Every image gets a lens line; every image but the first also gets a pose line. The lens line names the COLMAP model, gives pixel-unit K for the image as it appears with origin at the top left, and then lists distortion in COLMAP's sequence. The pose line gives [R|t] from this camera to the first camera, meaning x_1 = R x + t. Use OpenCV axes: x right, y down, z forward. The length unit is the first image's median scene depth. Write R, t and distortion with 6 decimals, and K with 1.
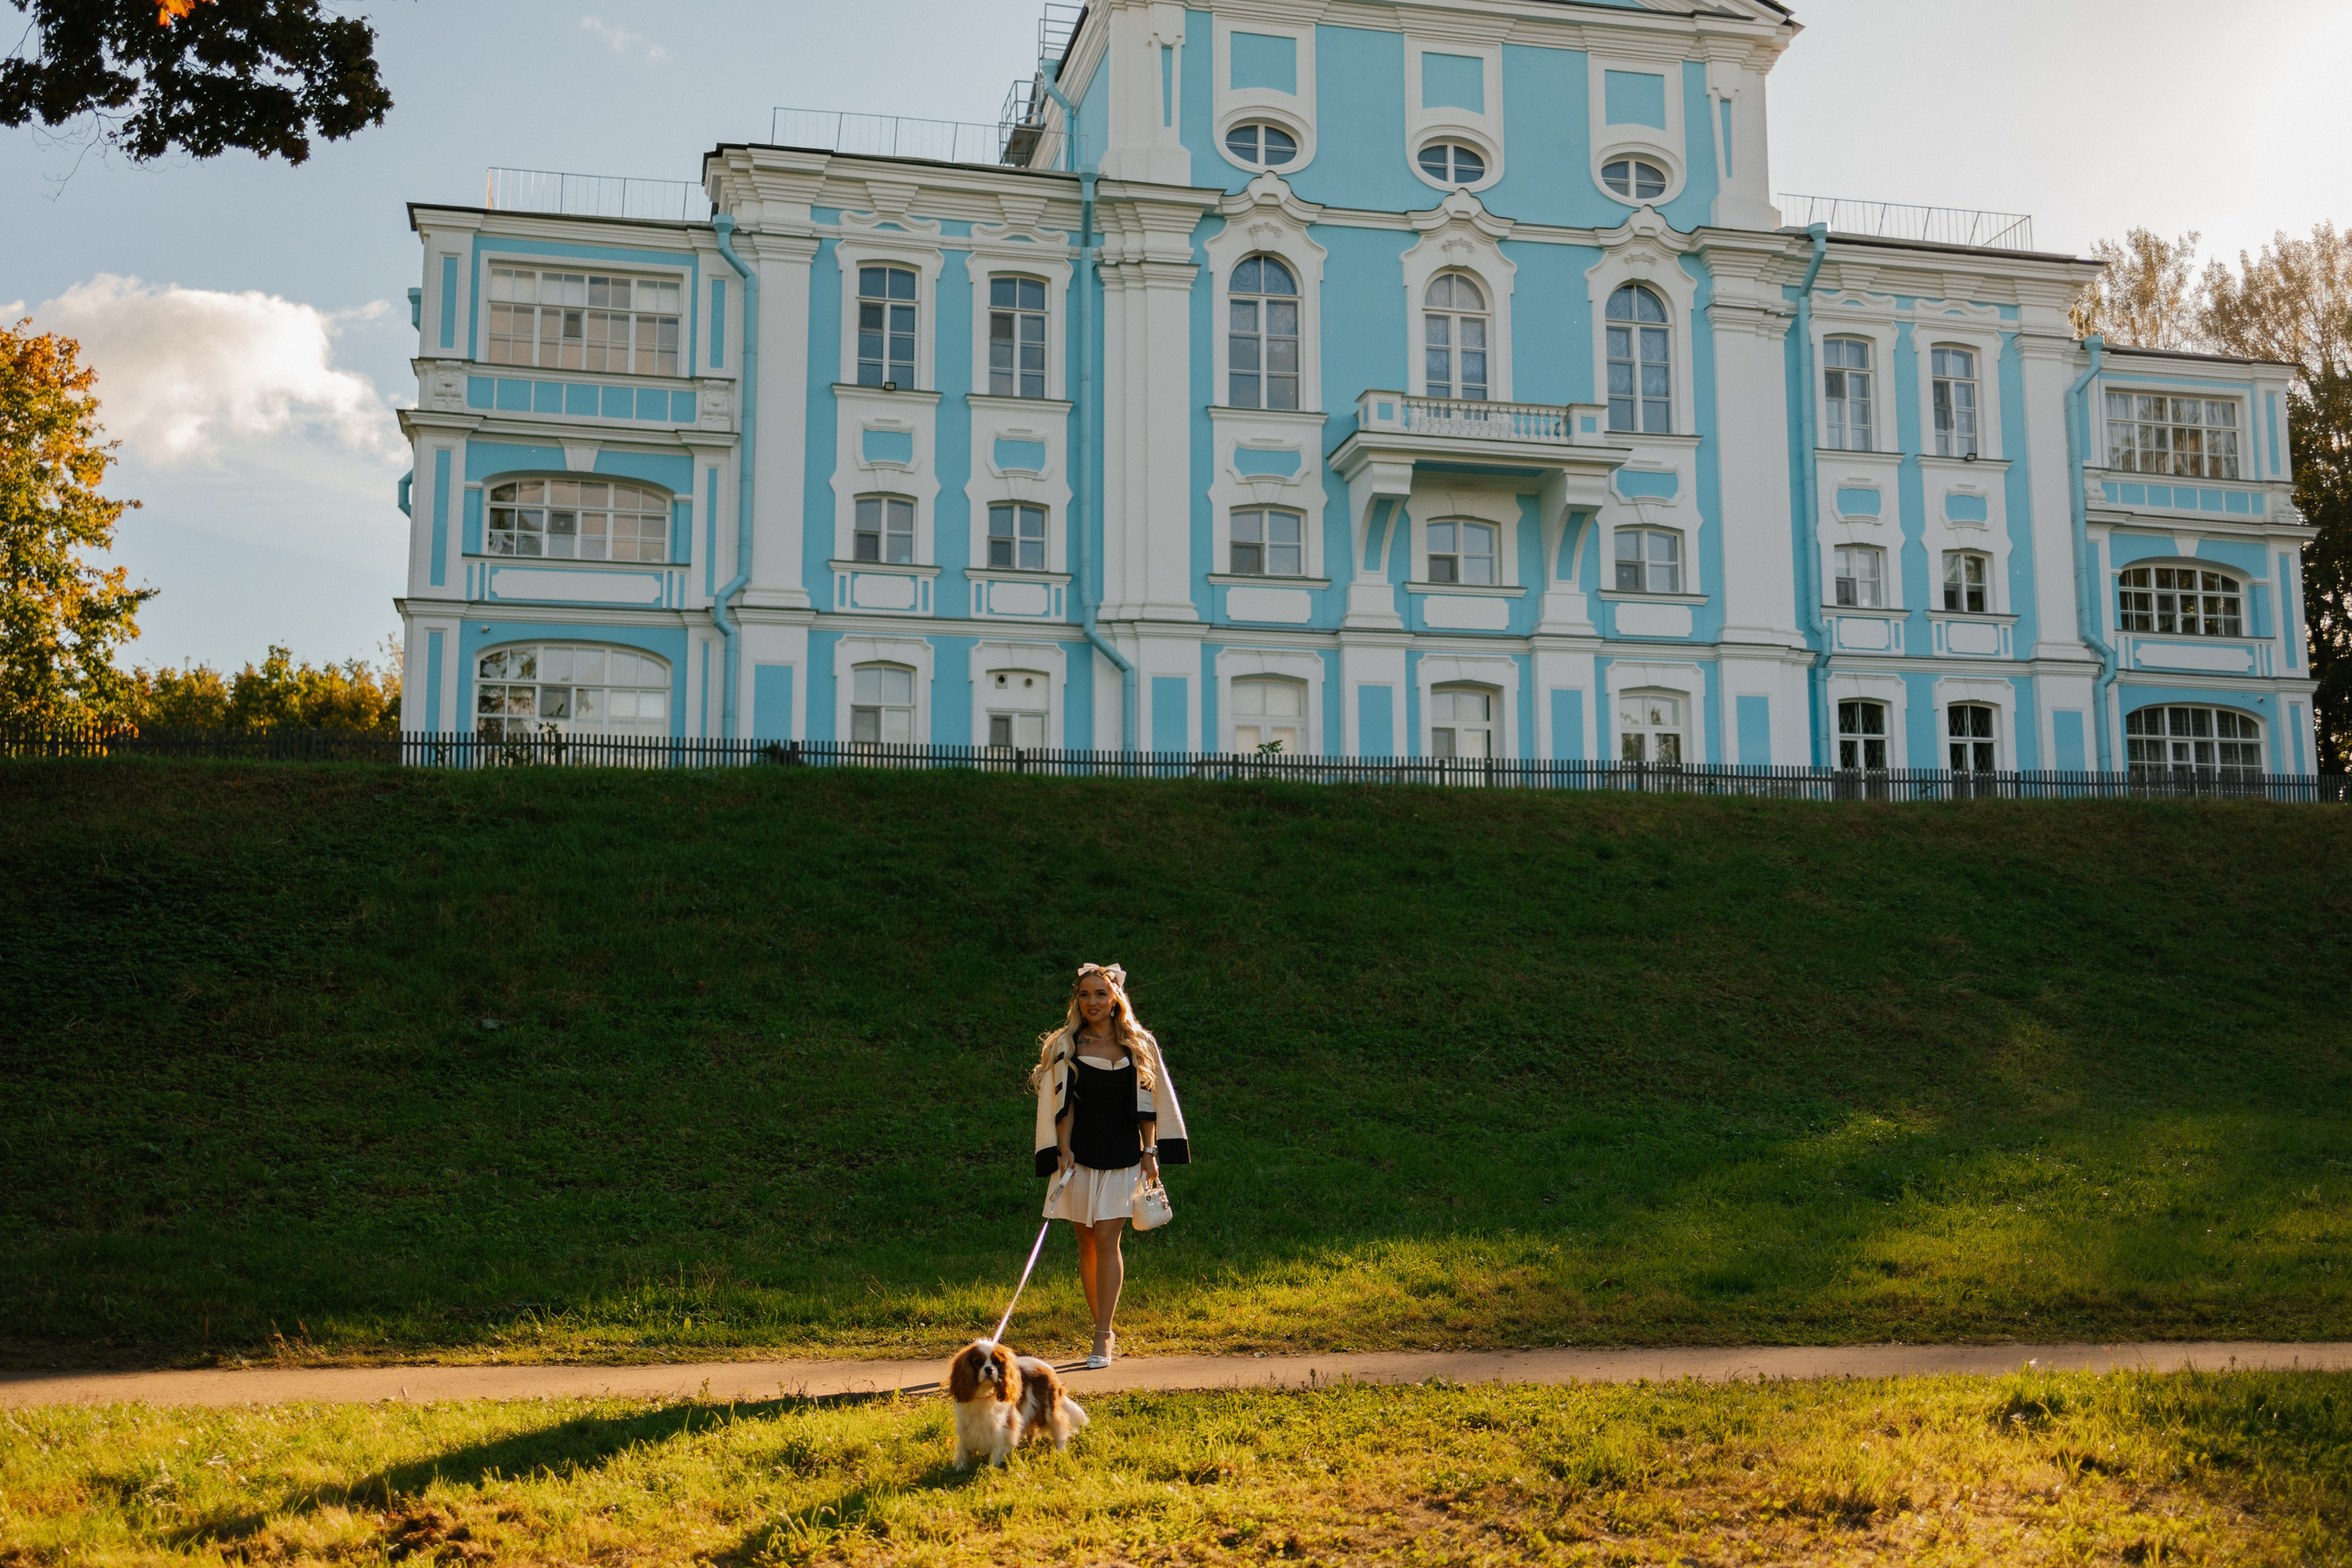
lens RADIAL K [[2414.0, 0, 1131.9], [0, 2414.0, 733.2], [0, 0, 1]] dist [0.047607, -0.016752]
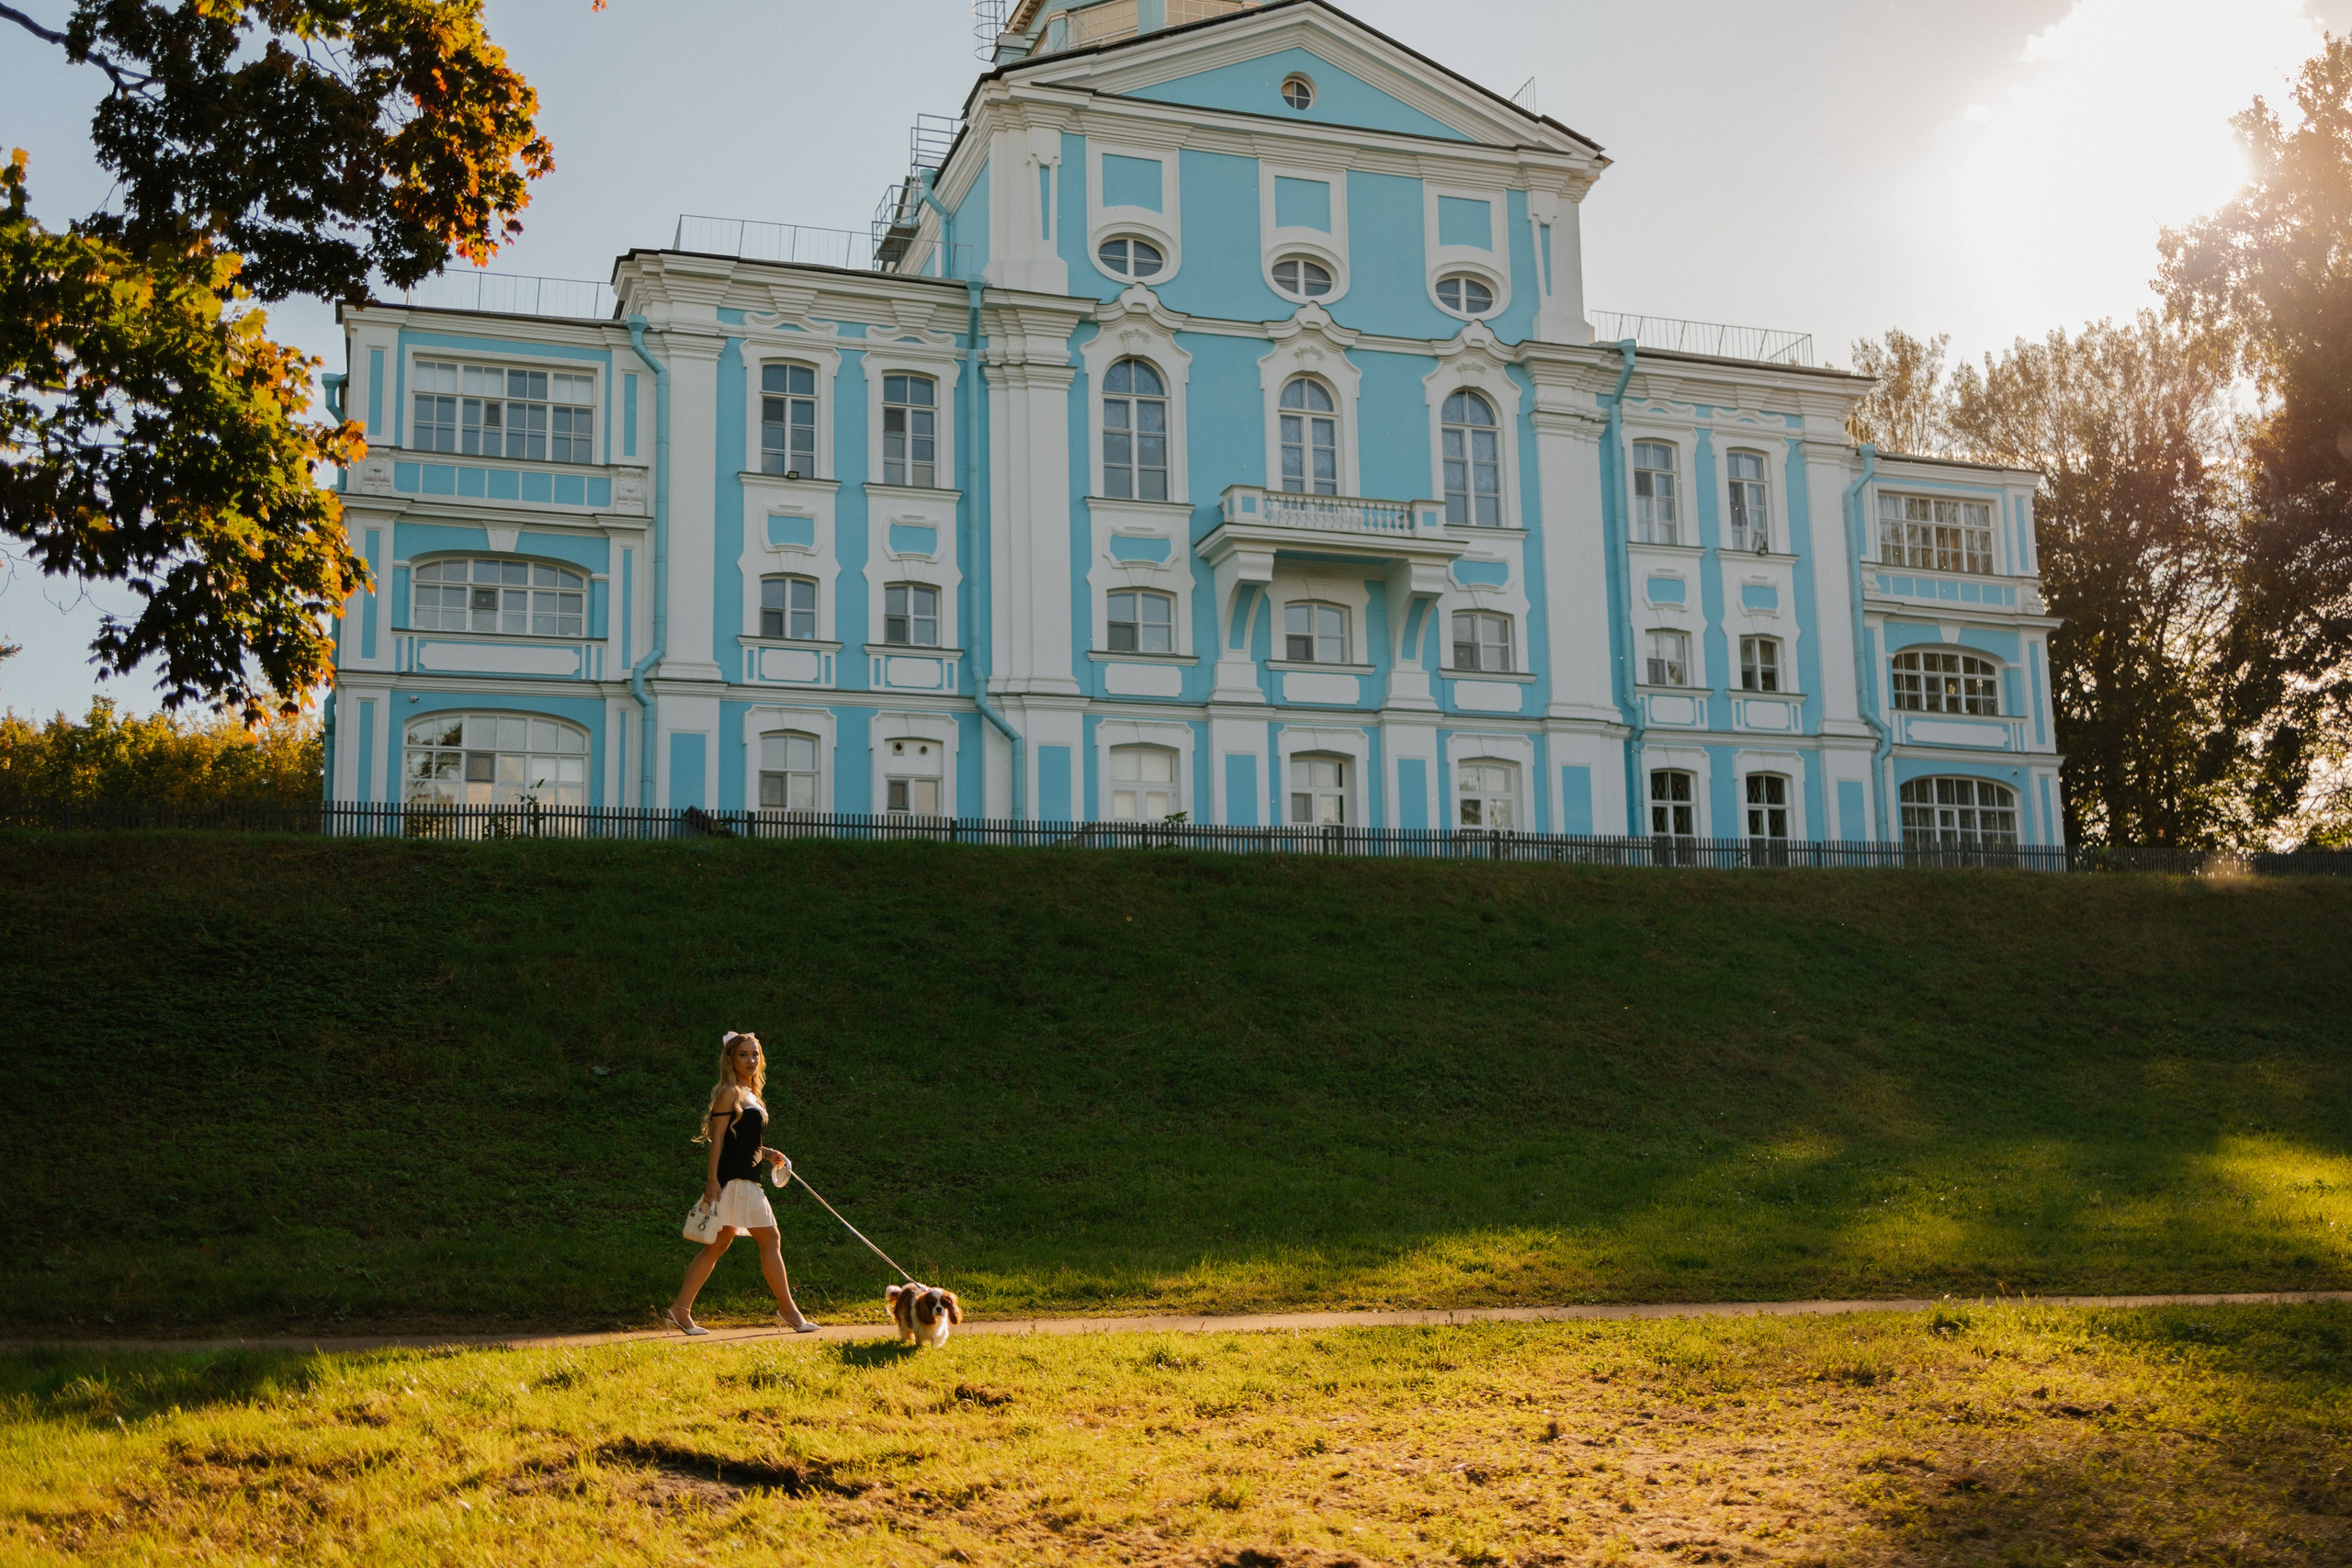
lens RADIAL K [[2476.4, 0, 1060.5], [0, 2476.4, 676.4], [0, 0, 1]] dist [0.000782, 0.002587]
pose [[0.996935, 0.007991, 0.077823, -0.066013], [-0.005108, 0.999296, -0.037174, -0.013118], [-0.078066, 0.036662, 0.996274, -0.107539]]
